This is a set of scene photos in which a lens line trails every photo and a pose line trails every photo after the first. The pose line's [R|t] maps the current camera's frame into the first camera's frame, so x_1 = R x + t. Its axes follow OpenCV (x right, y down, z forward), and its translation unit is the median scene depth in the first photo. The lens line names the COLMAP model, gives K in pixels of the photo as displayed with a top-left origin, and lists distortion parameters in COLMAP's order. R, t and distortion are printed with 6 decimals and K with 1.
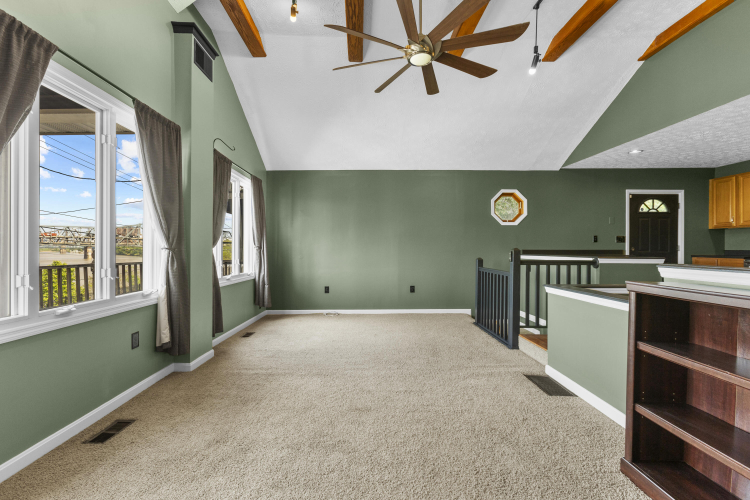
lens RADIAL K [[337.2, 0, 375.0], [0, 337.2, 250.0], [0, 0, 1]] dist [0.013328, 0.000120]
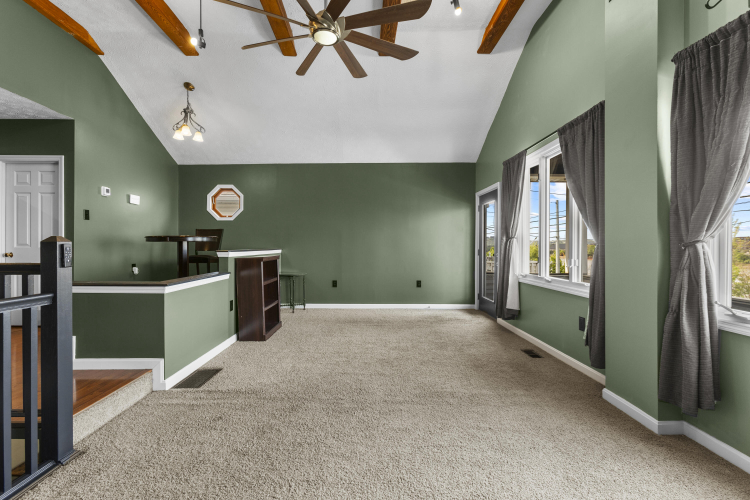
lens RADIAL K [[337.2, 0, 375.0], [0, 337.2, 250.0], [0, 0, 1]] dist [0.013328, 0.000120]
pose [[-0.999945, -0.006793, 0.008010, -0.015209], [-0.006725, 0.999942, 0.008454, 0.013662], [-0.008067, 0.008399, -0.999932, 2.538383]]
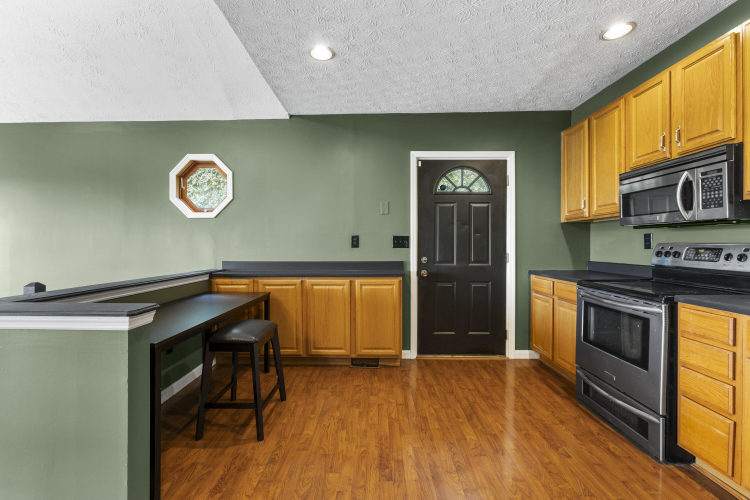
lens RADIAL K [[327.5, 0, 375.0], [0, 327.5, 250.0], [0, 0, 1]] dist [-0.003140, -0.000290]
pose [[0.999594, -0.005171, -0.028023, 0.694076], [0.005718, 0.999794, 0.019478, -0.028893], [0.027916, -0.019630, 0.999418, 0.464012]]
